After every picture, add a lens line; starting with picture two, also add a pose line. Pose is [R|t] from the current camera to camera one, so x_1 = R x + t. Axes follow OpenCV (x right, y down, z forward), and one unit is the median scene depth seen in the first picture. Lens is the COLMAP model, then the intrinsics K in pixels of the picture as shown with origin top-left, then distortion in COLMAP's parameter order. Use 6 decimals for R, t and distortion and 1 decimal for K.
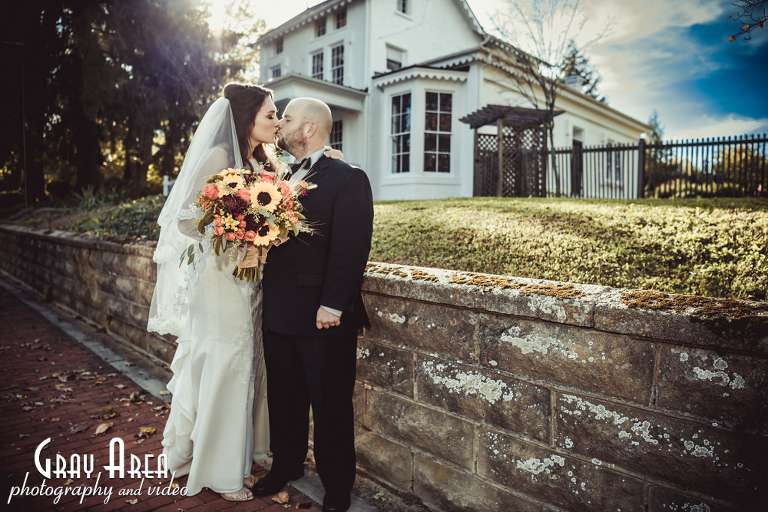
lens RADIAL K [[529.3, 0, 384.0], [0, 529.3, 256.0], [0, 0, 1]] dist [-0.070419, 0.006161]
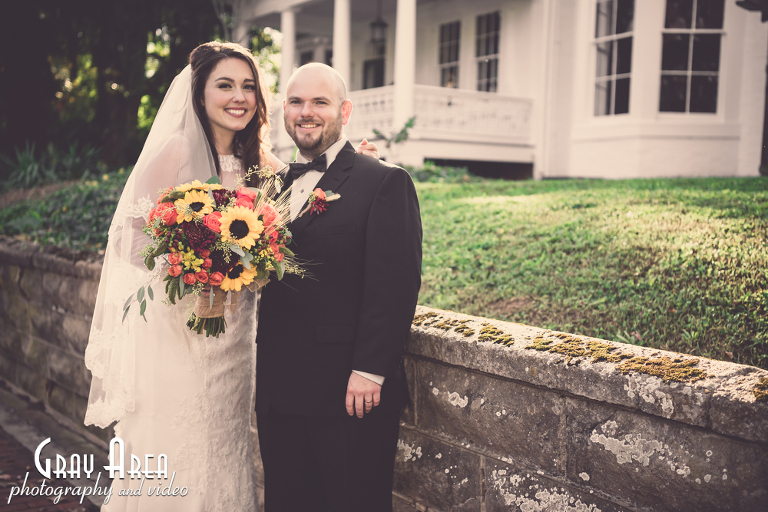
lens RADIAL K [[1063.7, 0, 384.0], [0, 1063.7, 256.0], [0, 0, 1]] dist [0.174228, 0.021157]
pose [[0.979570, 0.016846, -0.200397, 0.092976], [-0.020154, 0.999692, -0.014475, -0.017664], [0.200092, 0.018218, 0.979608, -0.143637]]
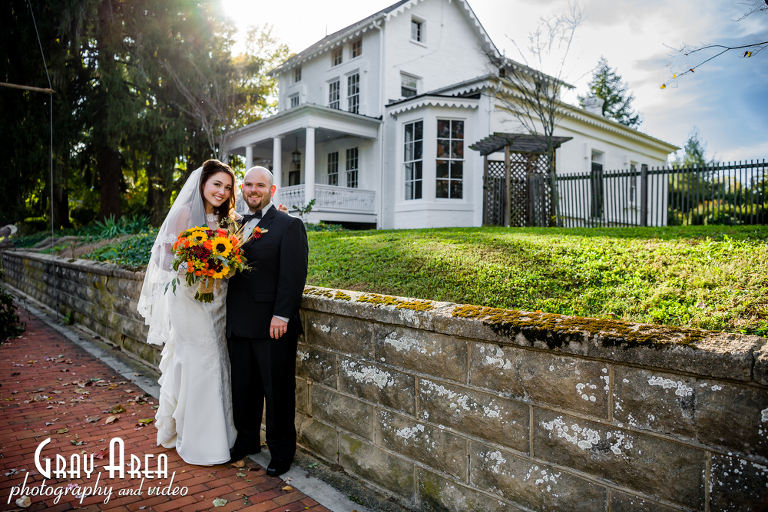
lens RADIAL K [[555.2, 0, 384.0], [0, 555.2, 256.0], [0, 0, 1]] dist [-0.059672, 0.002156]
pose [[0.998369, -0.004834, -0.056888, 0.120504], [0.002153, 0.998888, -0.047087, 0.000626], [0.057052, 0.046888, 0.997270, -0.188168]]
